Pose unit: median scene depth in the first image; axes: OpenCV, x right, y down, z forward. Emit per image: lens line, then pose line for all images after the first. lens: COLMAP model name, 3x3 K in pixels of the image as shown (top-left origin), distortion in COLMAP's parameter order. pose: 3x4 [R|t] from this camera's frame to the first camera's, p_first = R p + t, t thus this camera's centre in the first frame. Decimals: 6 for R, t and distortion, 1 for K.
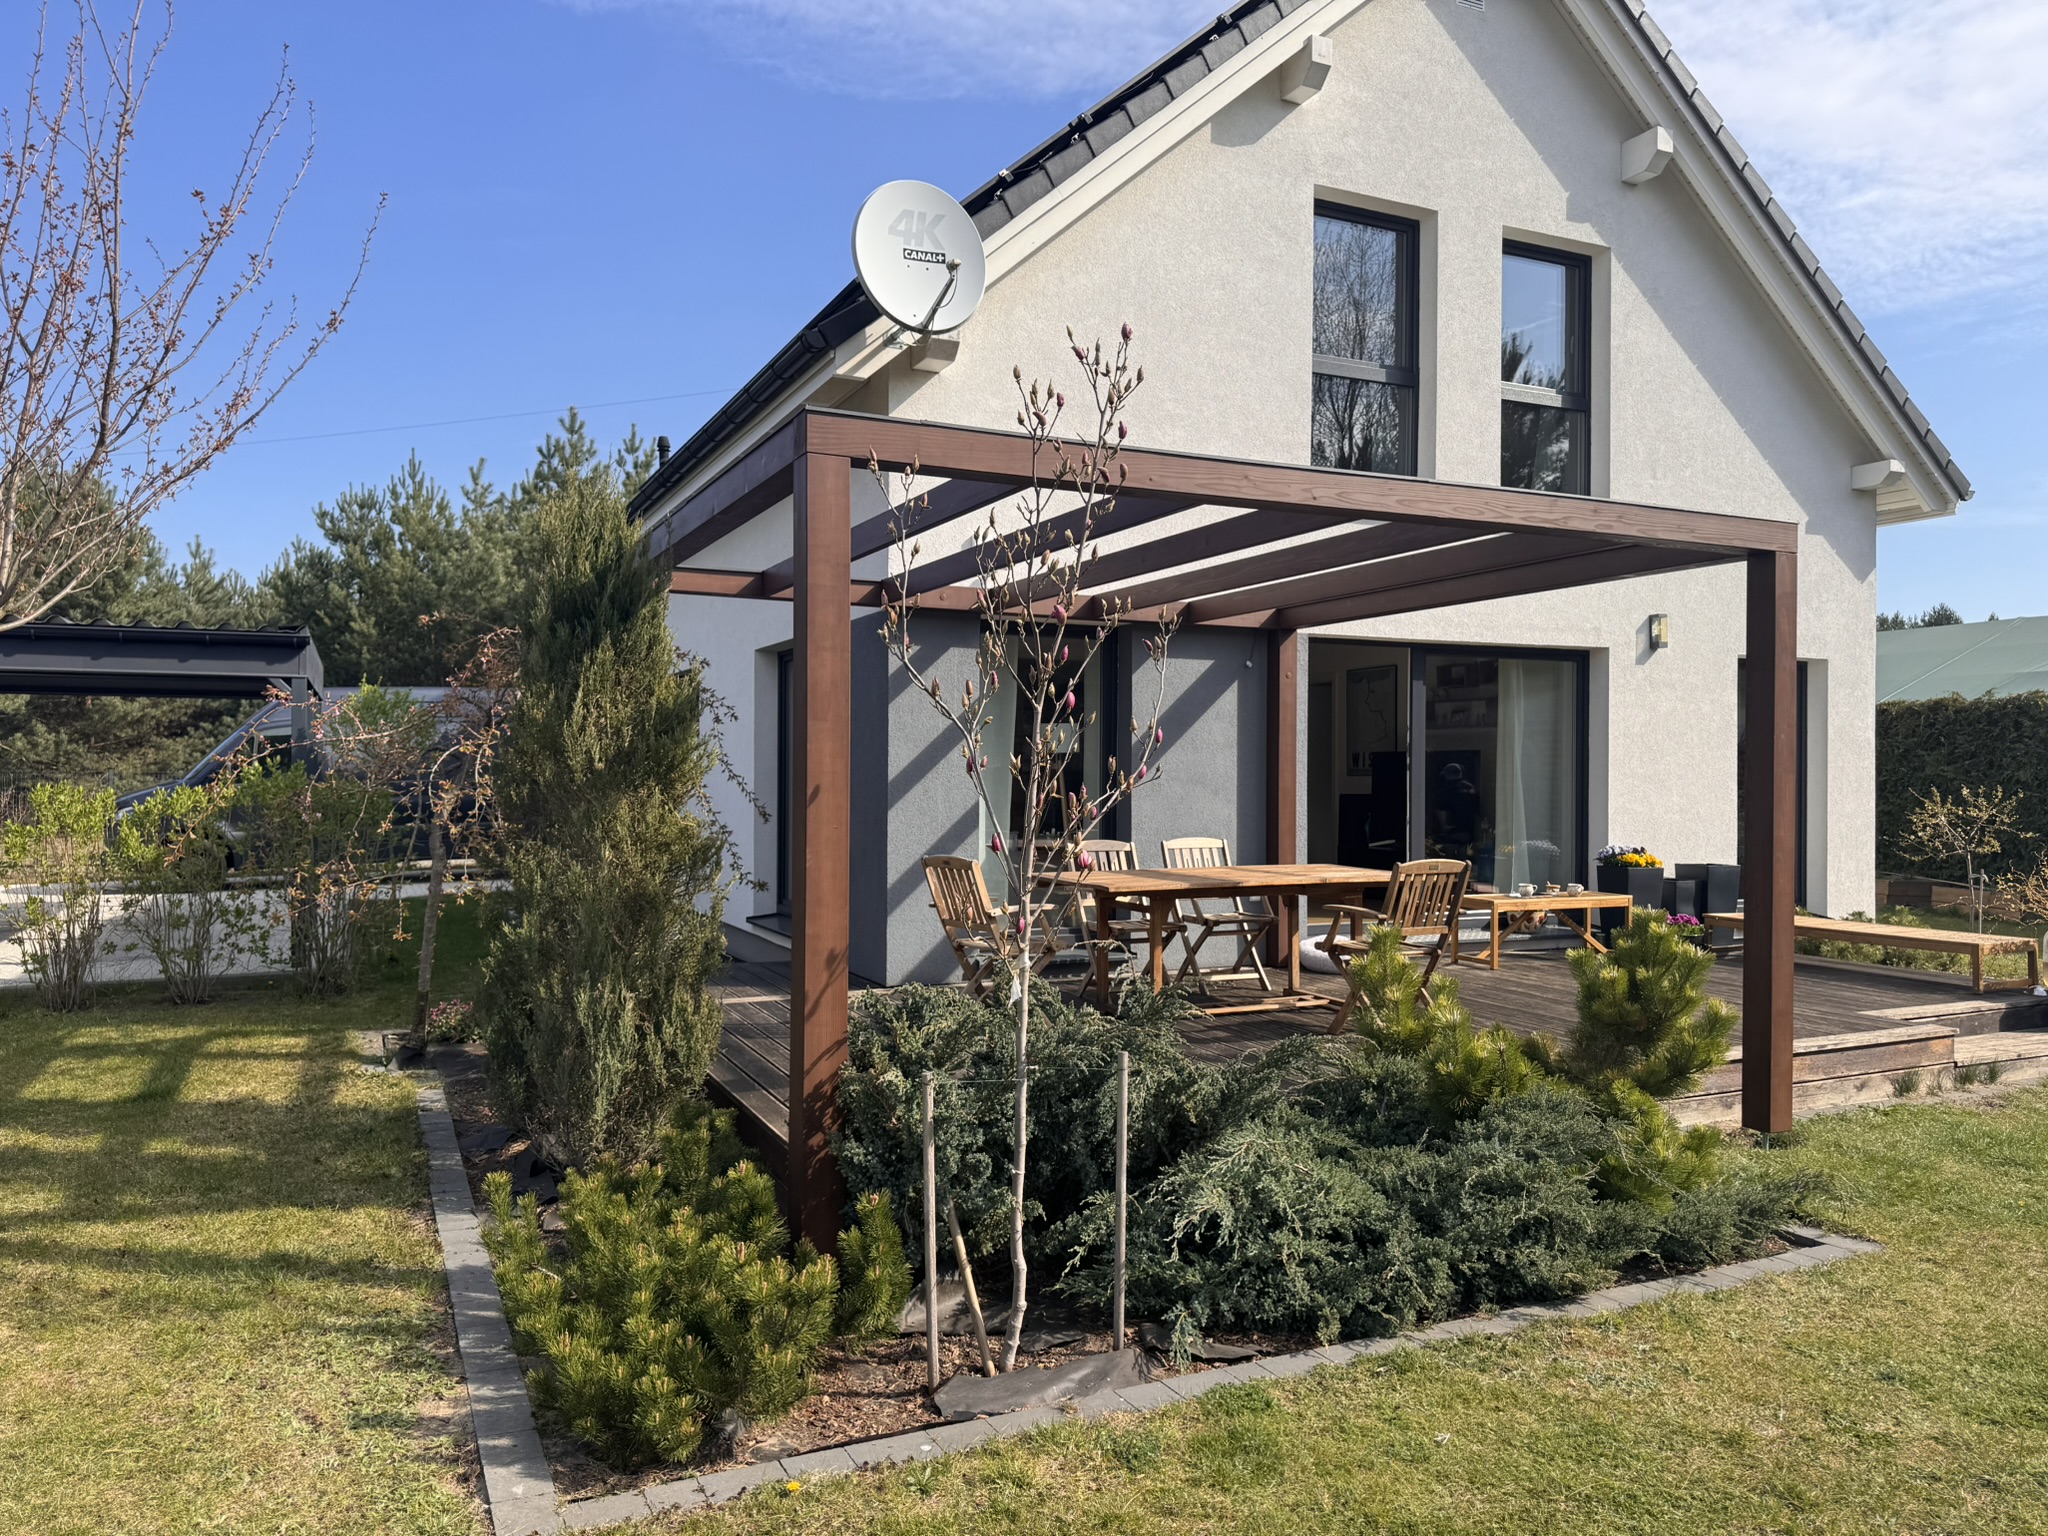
lens RADIAL K [[1446.3, 0, 1024.0], [0, 1446.3, 768.0], [0, 0, 1]] dist [0.047179, -0.053163]
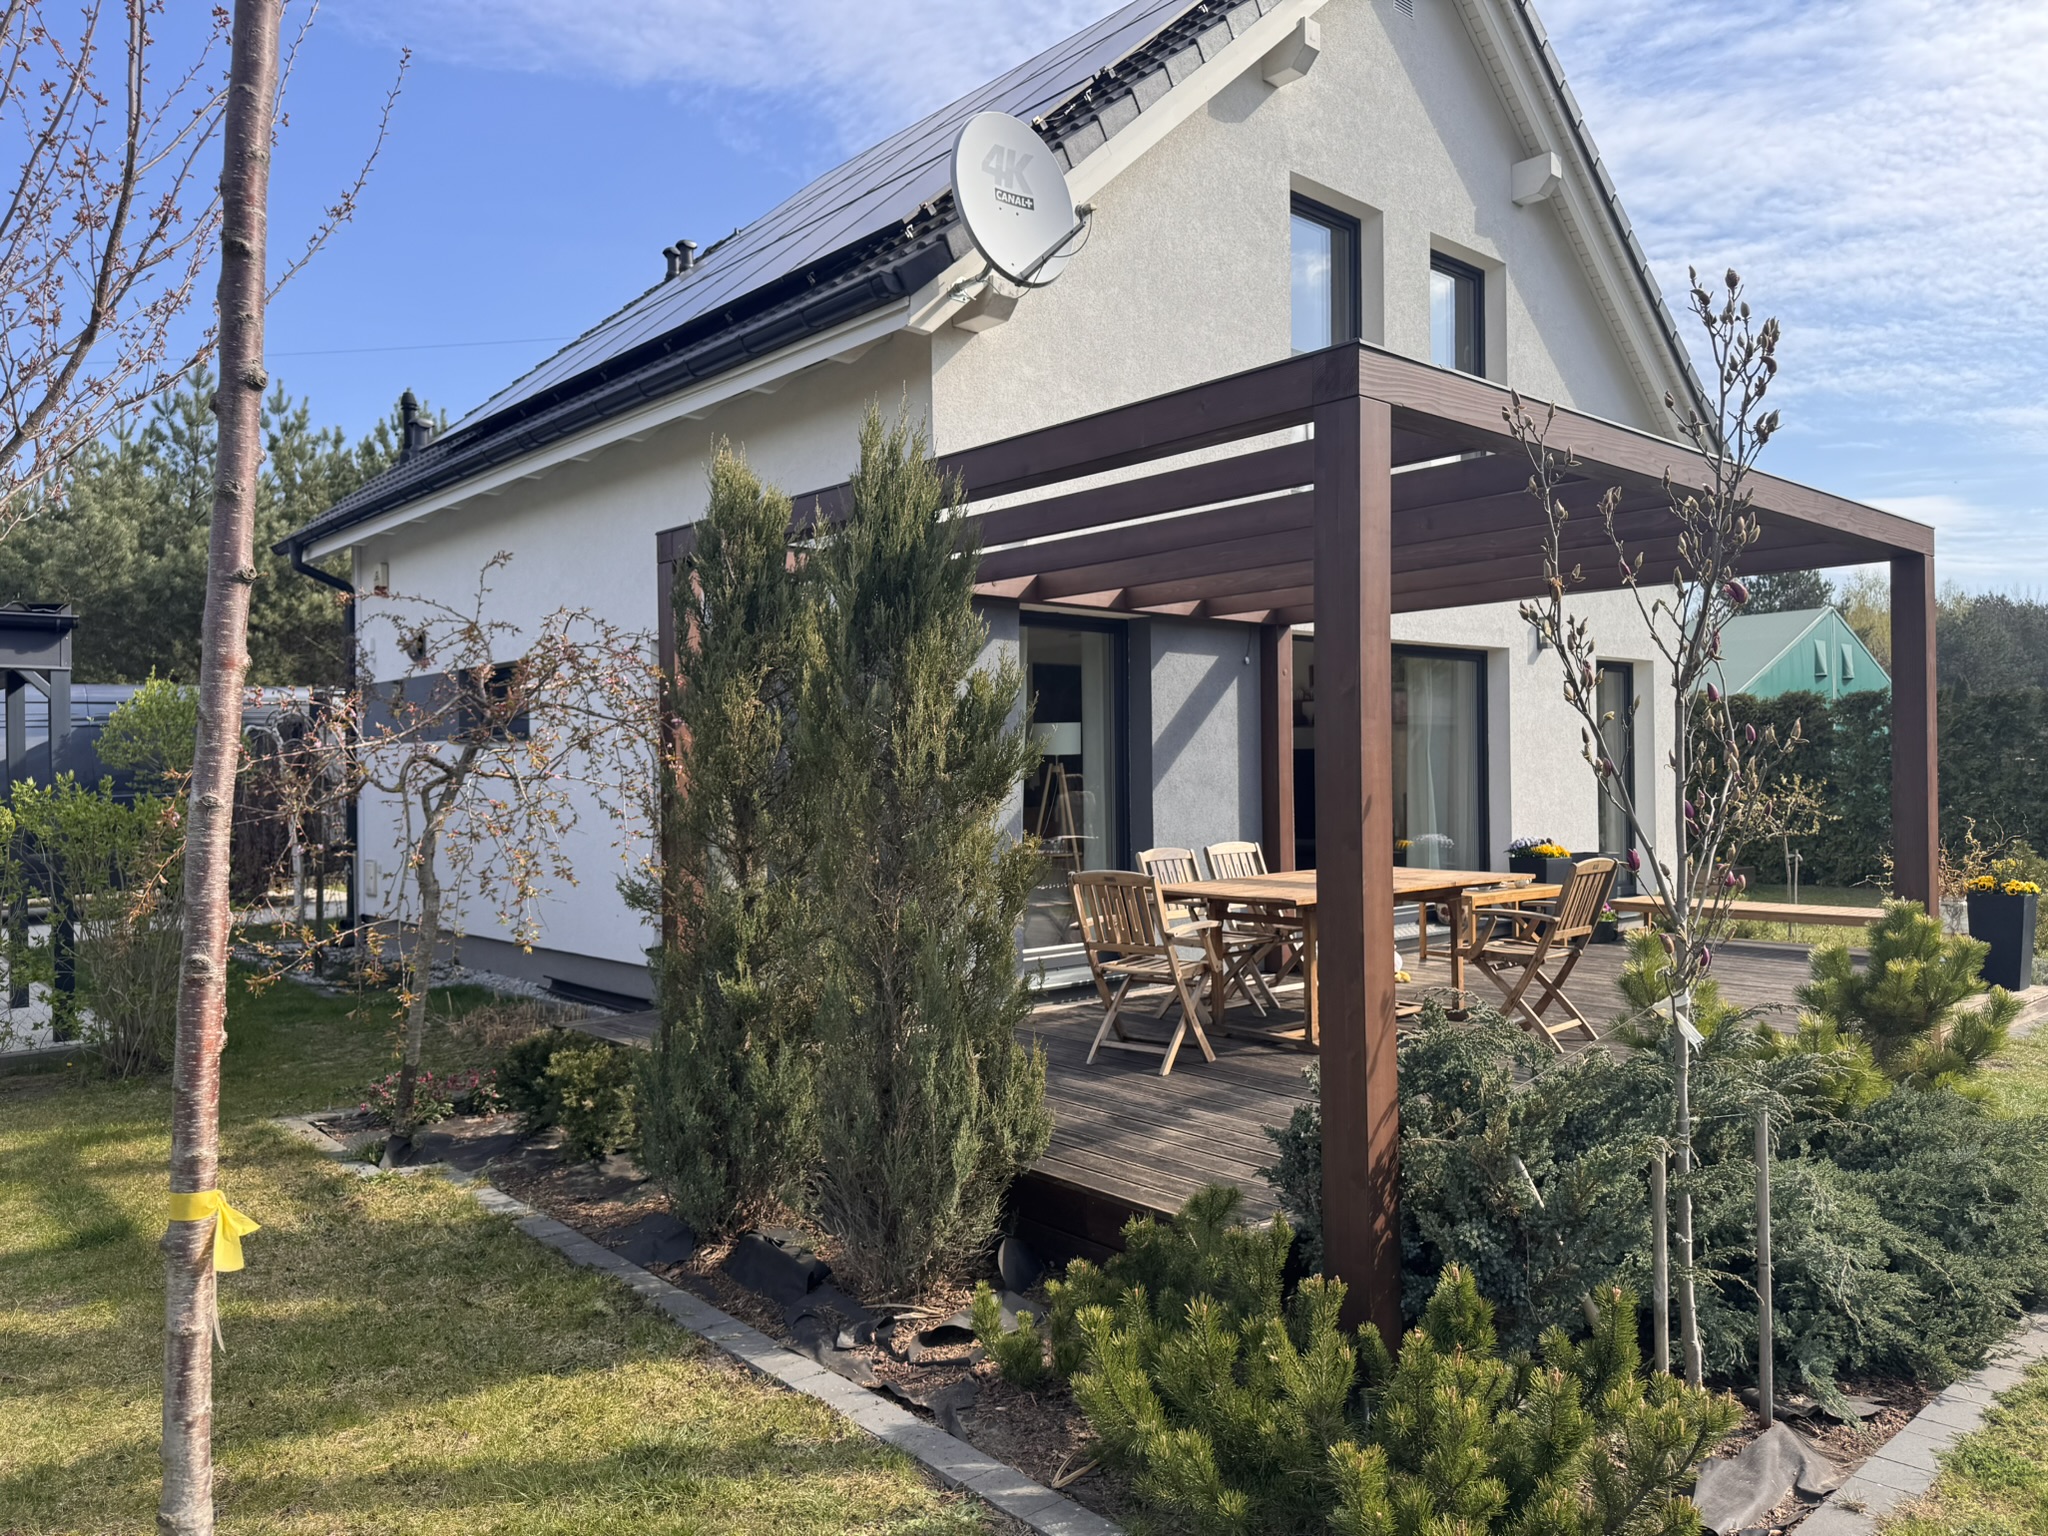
lens RADIAL K [[1445.1, 0, 1024.0], [0, 1445.1, 768.0], [0, 0, 1]] dist [0.042399, -0.058033]
pose [[0.957247, -0.014194, 0.288924, -0.297341], [0.014229, 0.999897, 0.001979, -0.004675], [-0.288923, 0.002217, 0.957350, 0.134958]]
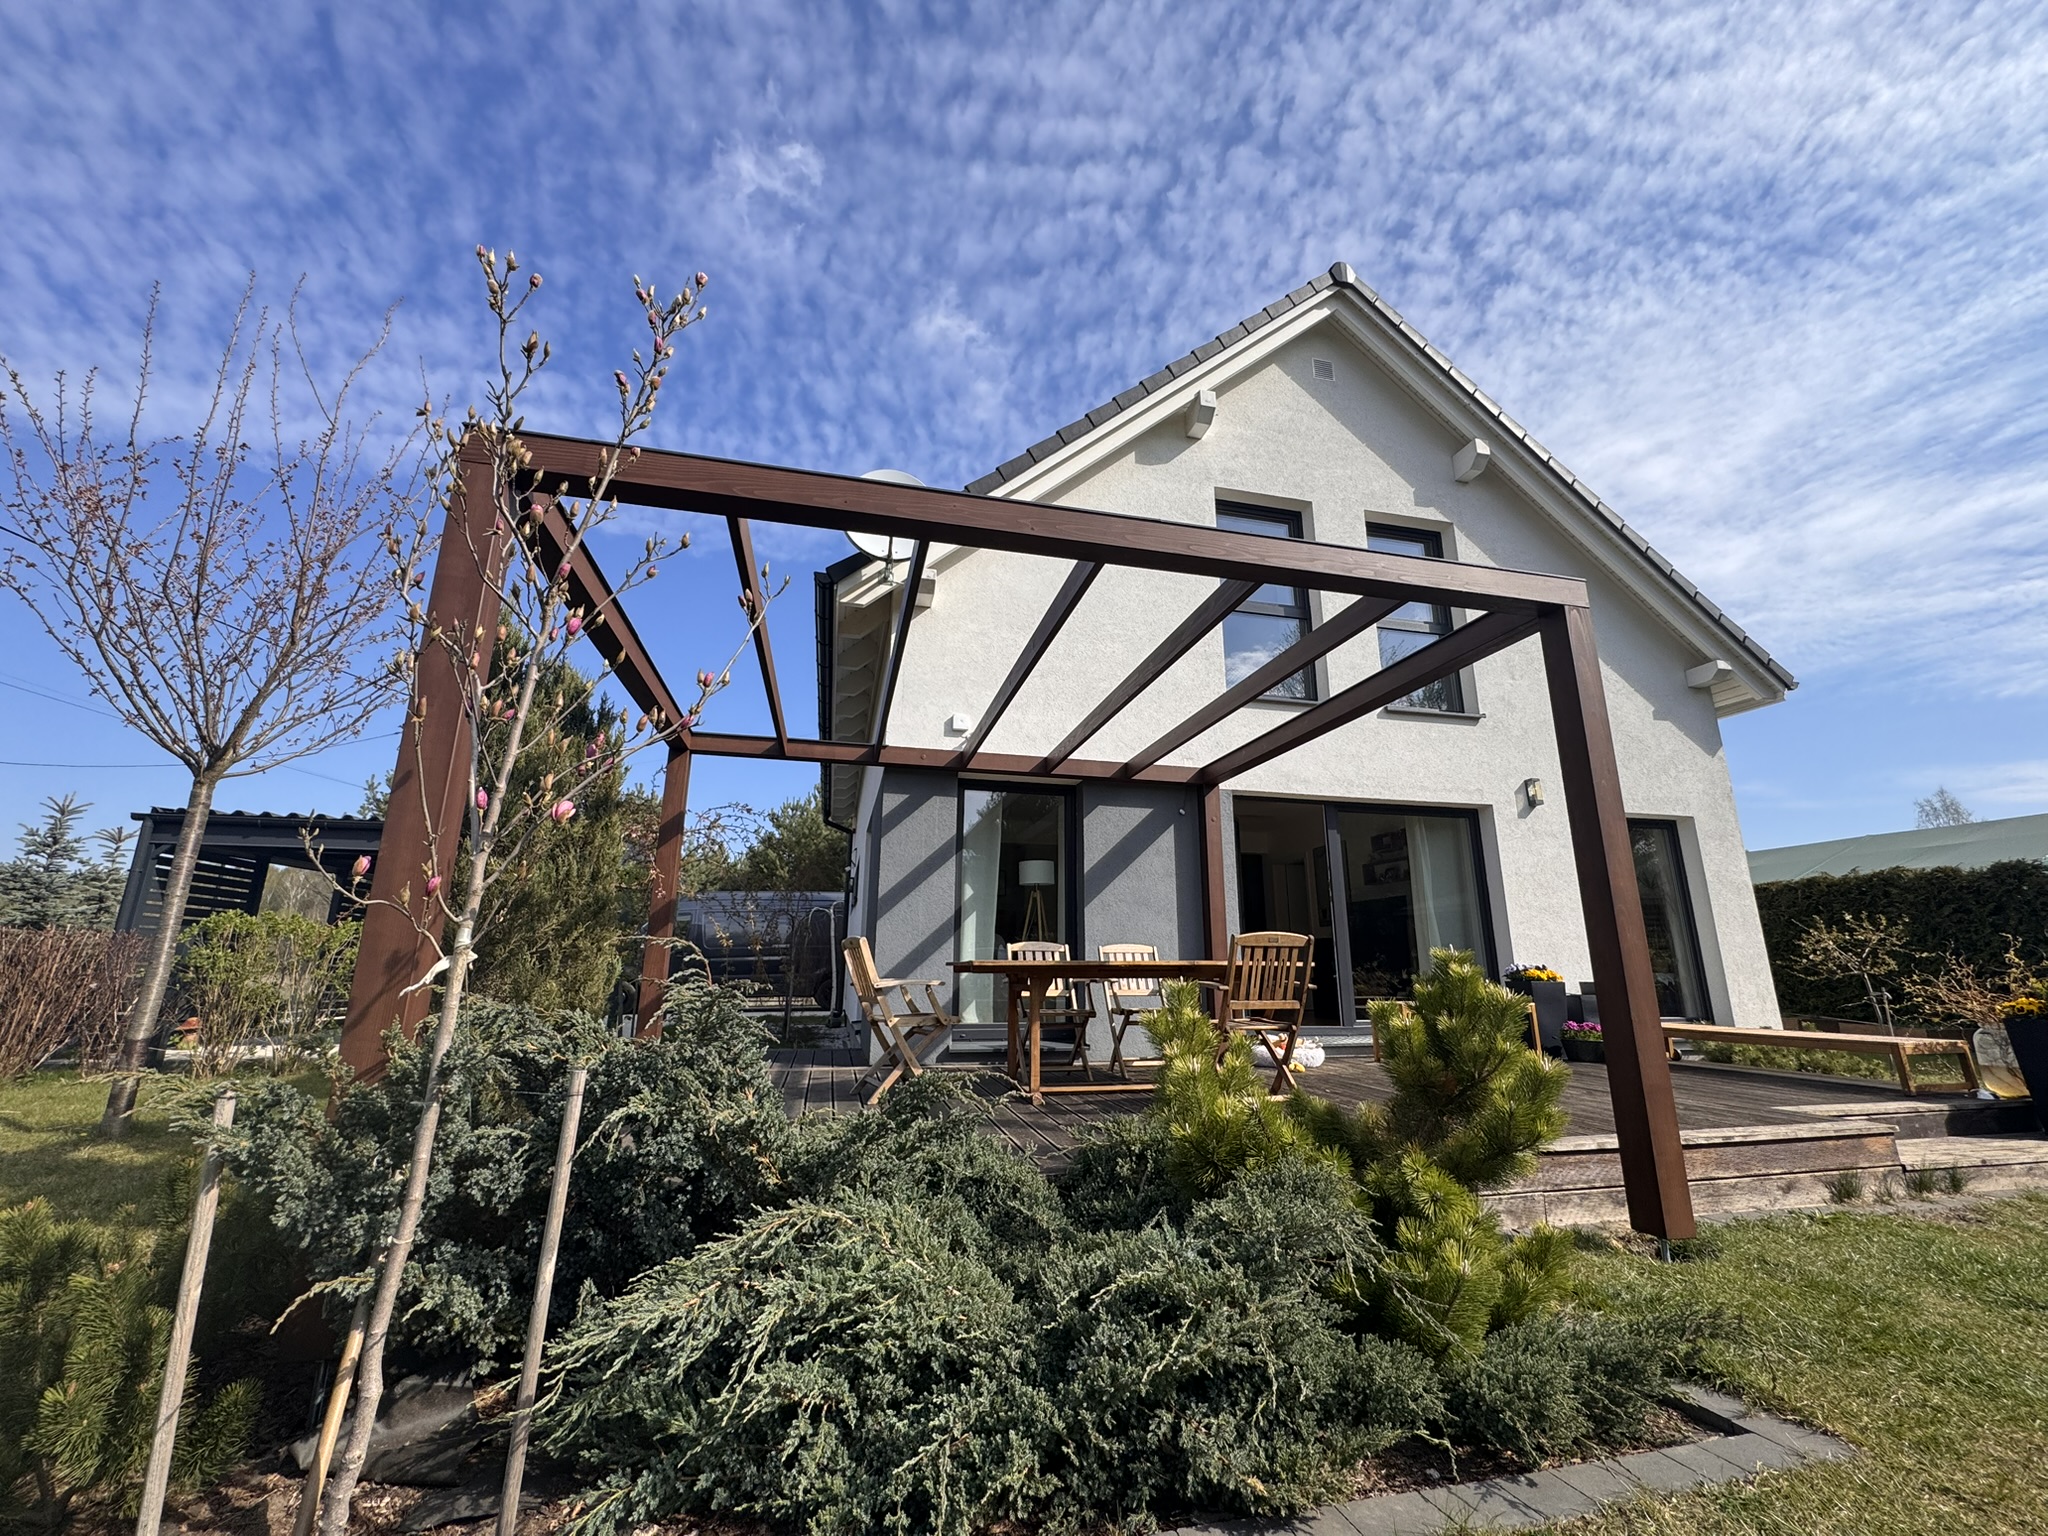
lens RADIAL K [[815.6, 0, 1027.9], [0, 815.6, 762.5], [0, 0, 1]] dist [-0.001227, 0.001114]
pose [[0.979542, -0.049568, -0.195038, 0.184860], [0.000207, 0.969437, -0.245340, 0.071288], [0.201238, 0.240280, 0.949615, 0.298855]]
